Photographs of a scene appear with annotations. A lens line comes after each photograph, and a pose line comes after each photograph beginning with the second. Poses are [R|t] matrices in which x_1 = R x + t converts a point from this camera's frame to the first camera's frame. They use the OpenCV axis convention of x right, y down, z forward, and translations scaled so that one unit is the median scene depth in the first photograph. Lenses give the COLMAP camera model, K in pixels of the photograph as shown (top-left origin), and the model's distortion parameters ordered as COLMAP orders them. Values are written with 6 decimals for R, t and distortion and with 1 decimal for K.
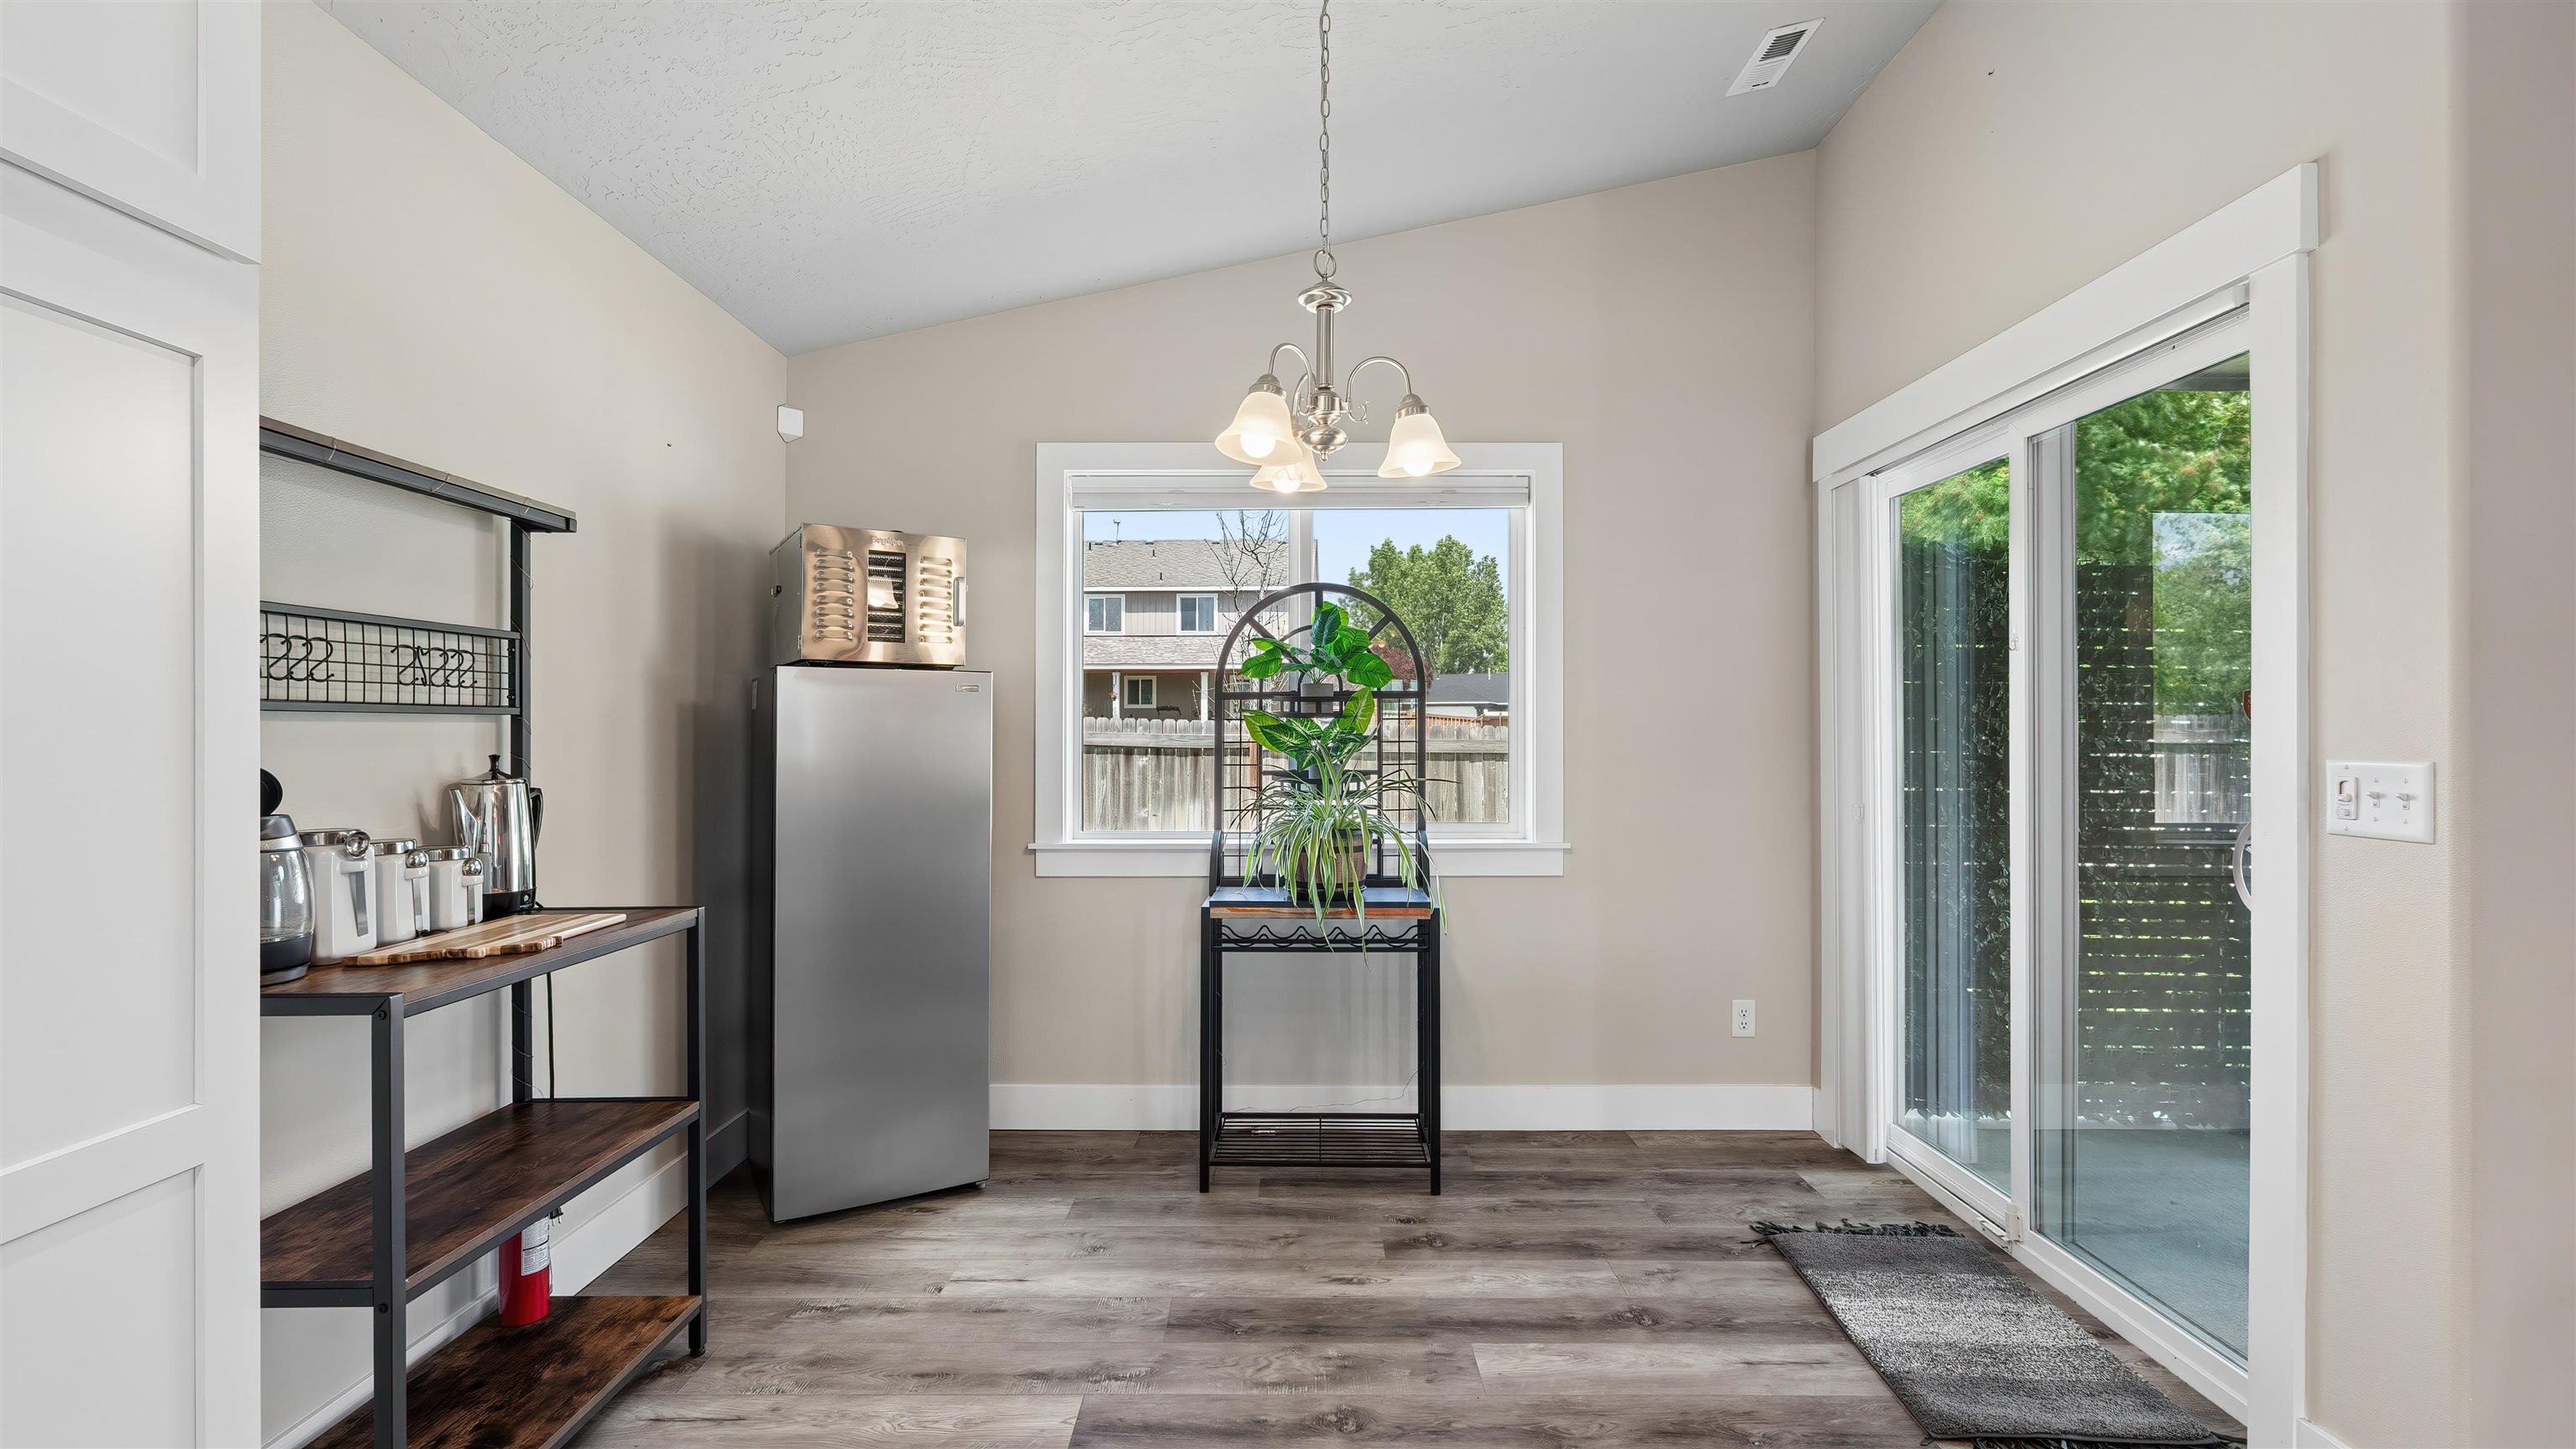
lens RADIAL K [[1130.4, 0, 1294.8], [0, 1130.4, 738.3], [0, 0, 1]] dist [-0.005411, 0.001100]
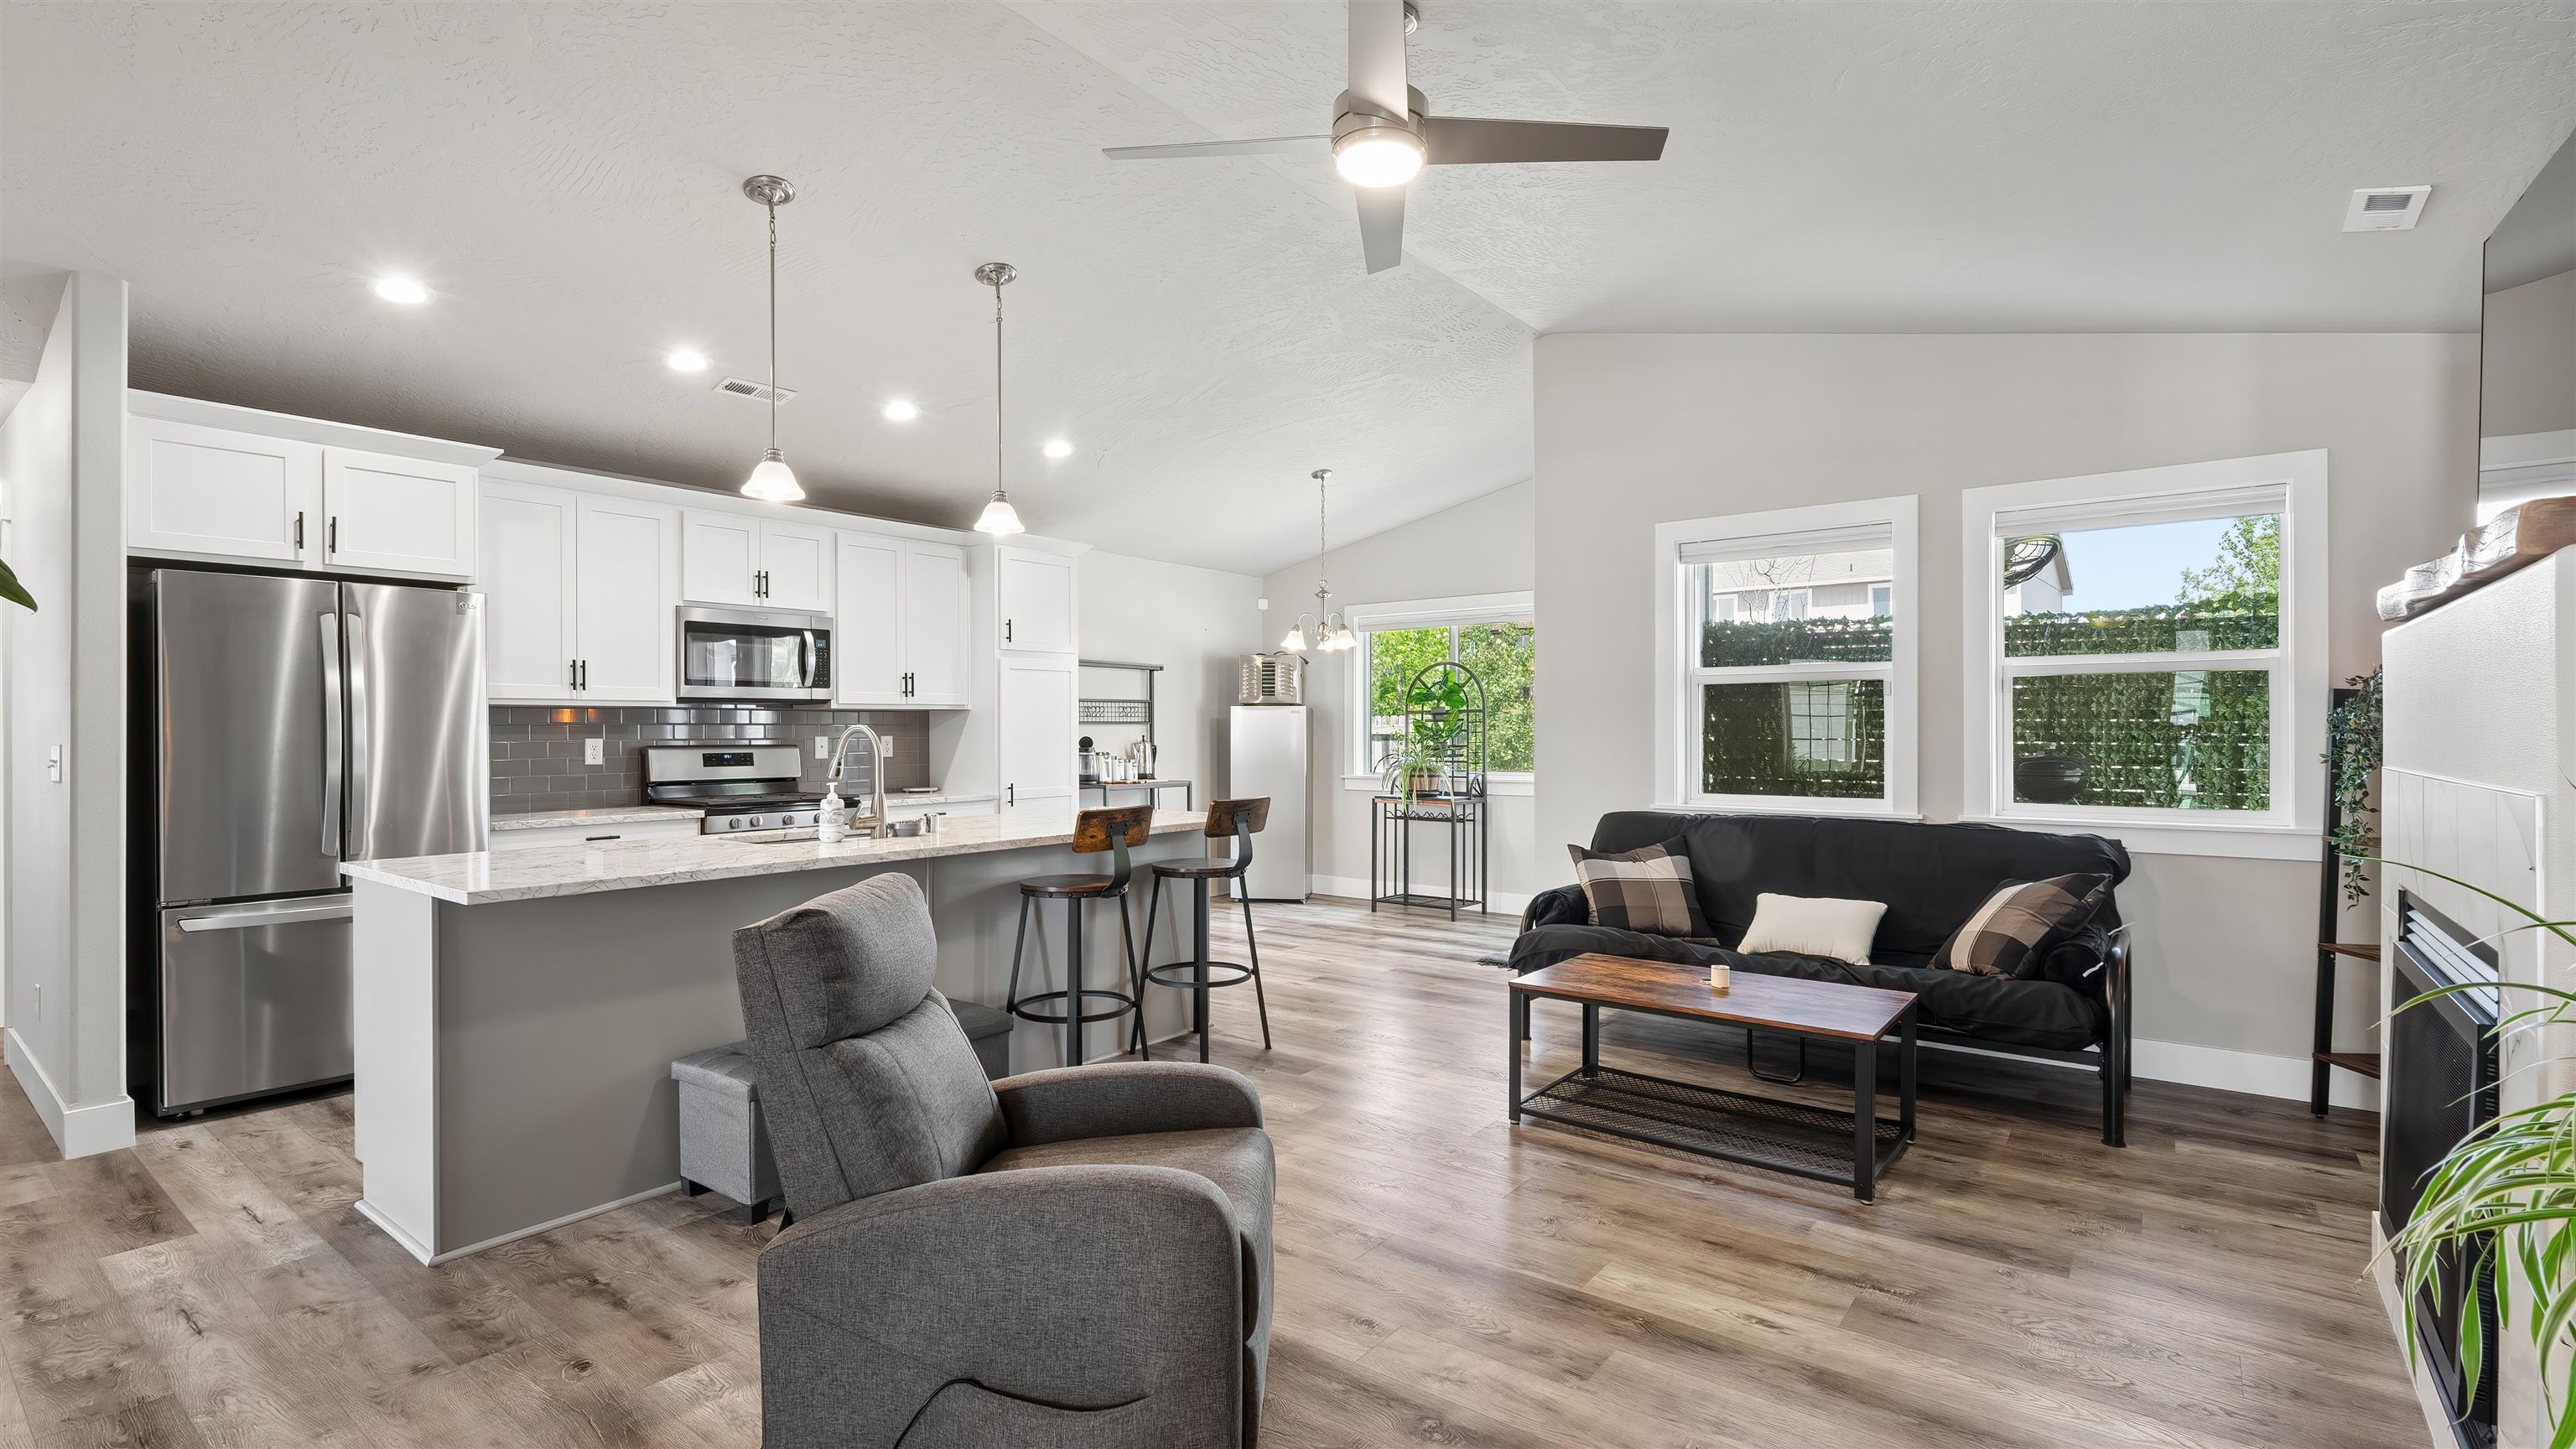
lens RADIAL K [[1130.4, 0, 1289.7], [0, 1130.4, 737.1], [0, 0, 1]] dist [-0.005411, 0.001100]
pose [[0.799282, 0.001521, -0.600955, 1.154775], [0.000445, 0.999995, 0.003123, 0.005740], [0.600956, -0.002763, 0.799277, -1.010408]]
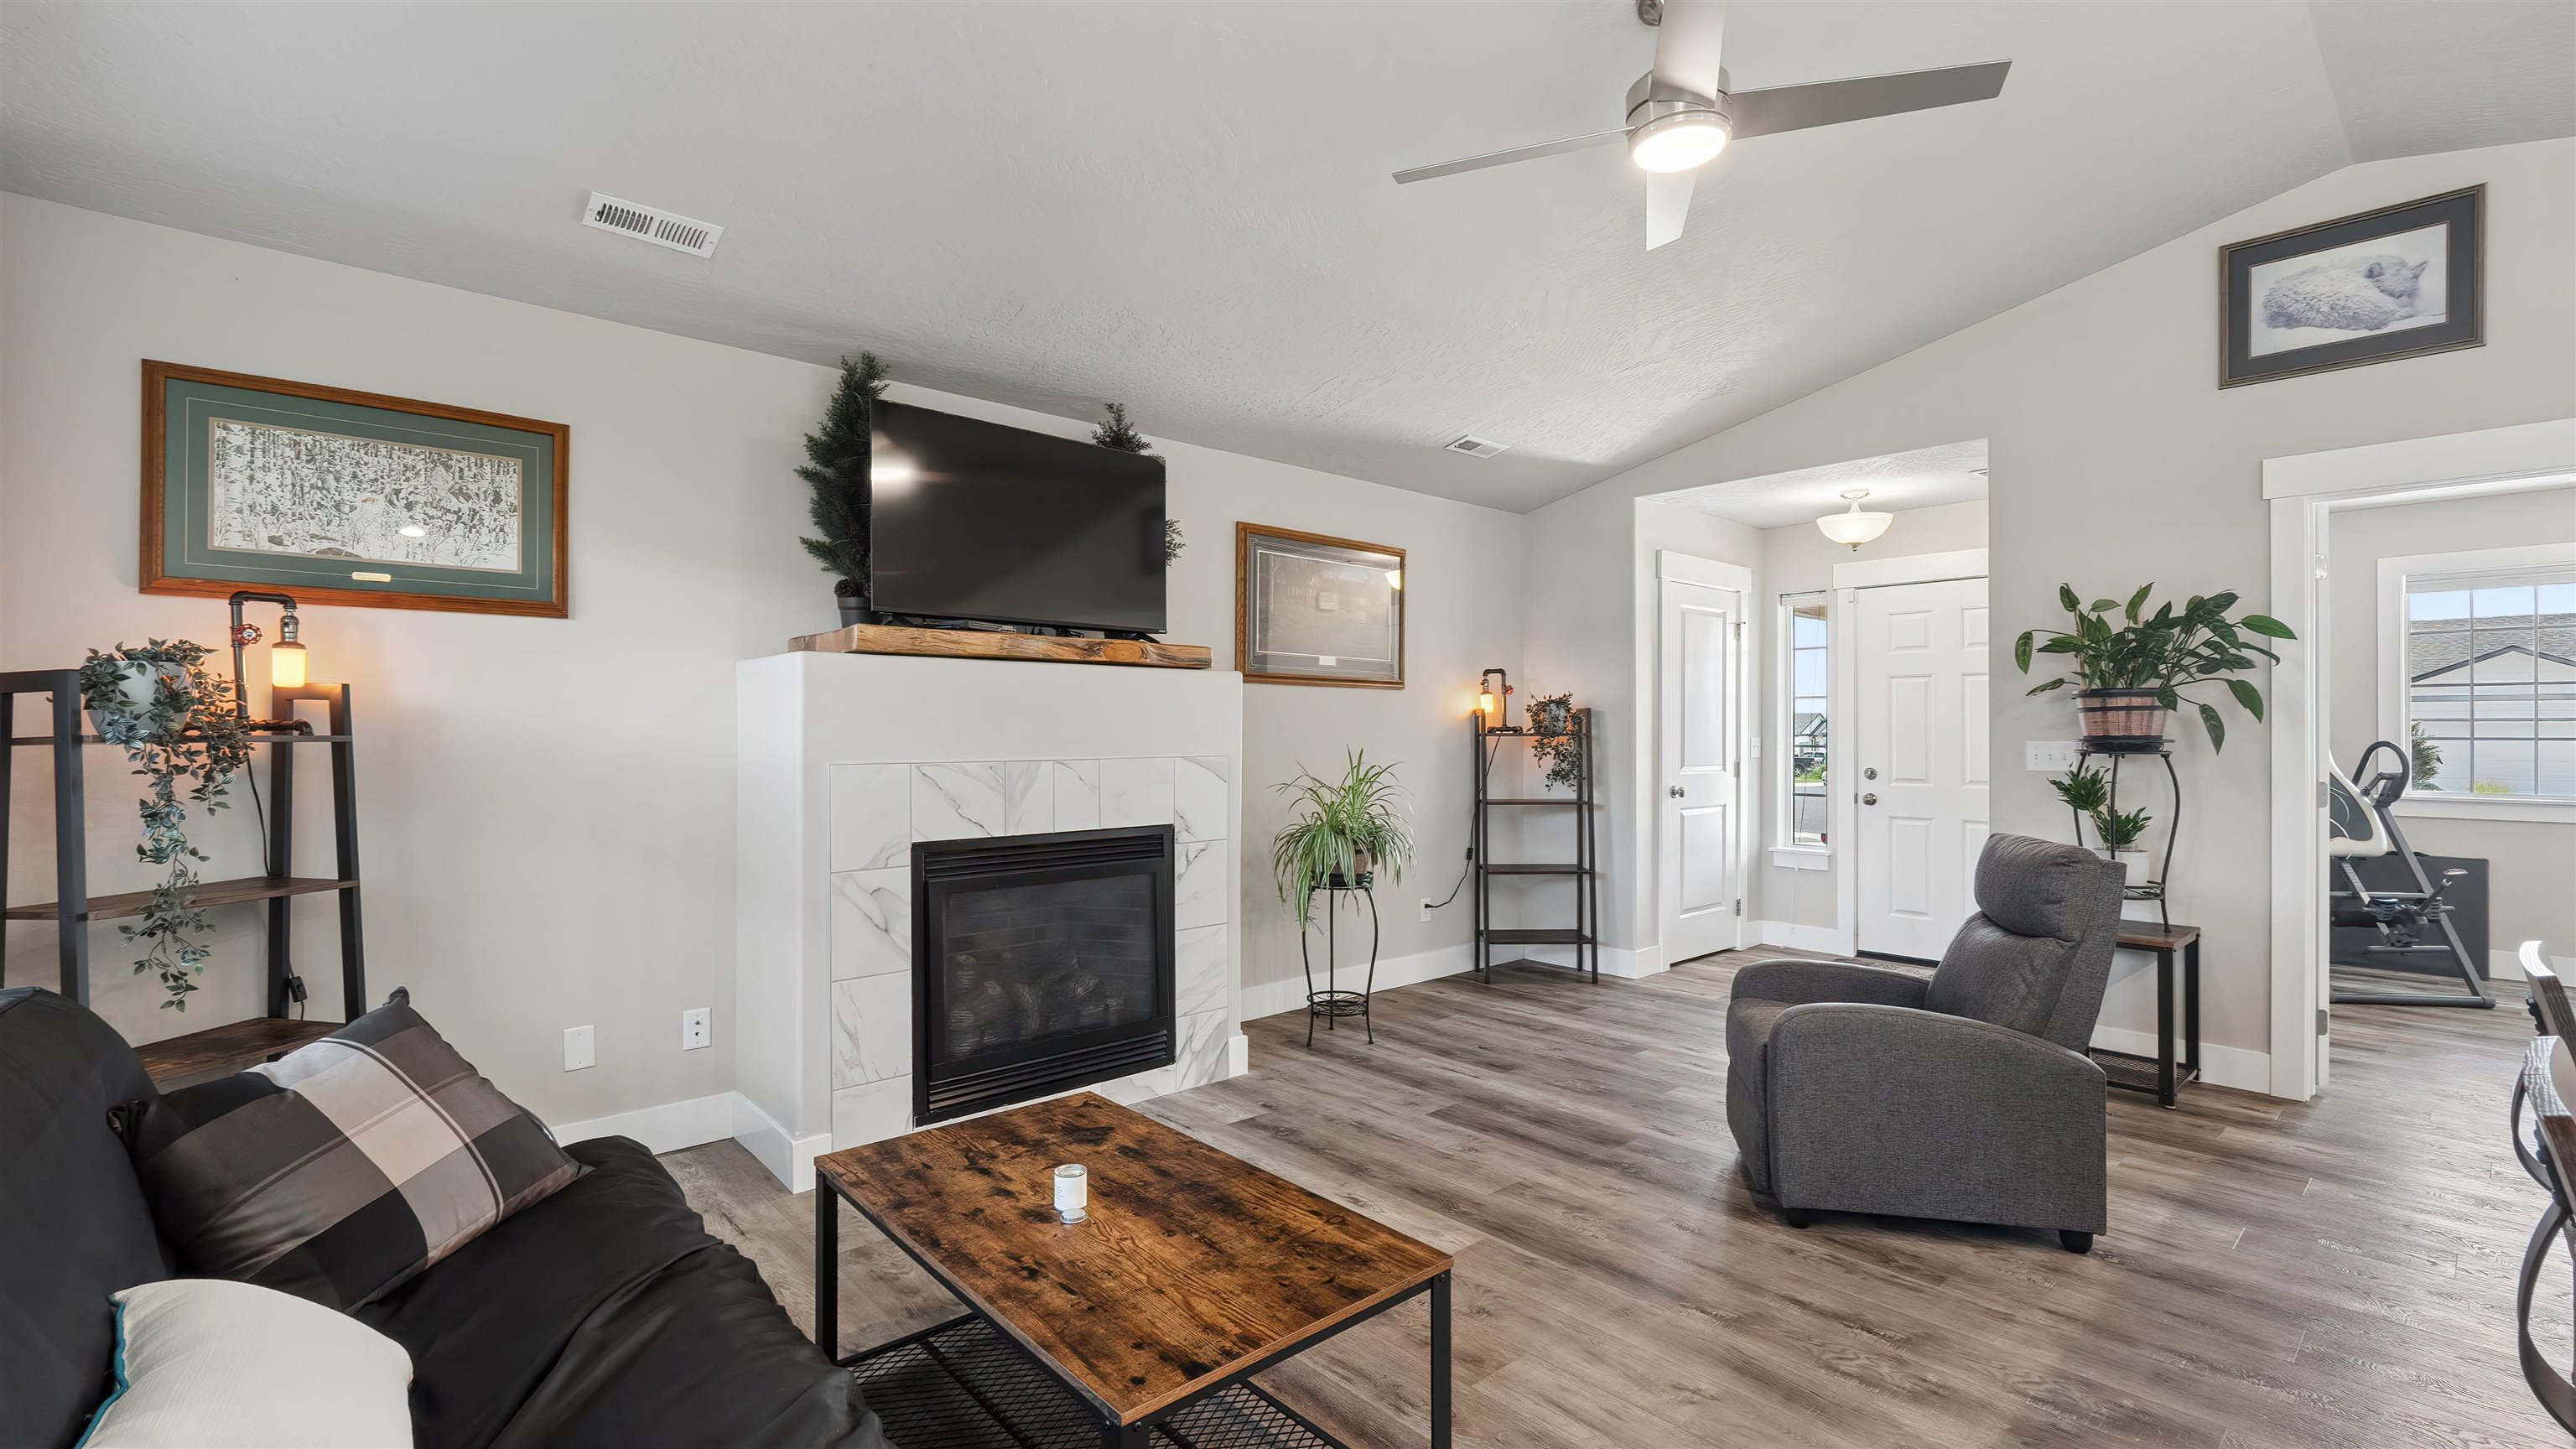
lens RADIAL K [[1130.4, 0, 1282.4], [0, 1130.4, 721.8], [0, 0, 1]] dist [-0.005411, 0.001100]
pose [[-0.675432, 0.002918, 0.737417, 0.385675], [0.002884, 0.999995, -0.001315, -0.003883], [-0.737417, 0.001239, -0.675437, 0.302804]]
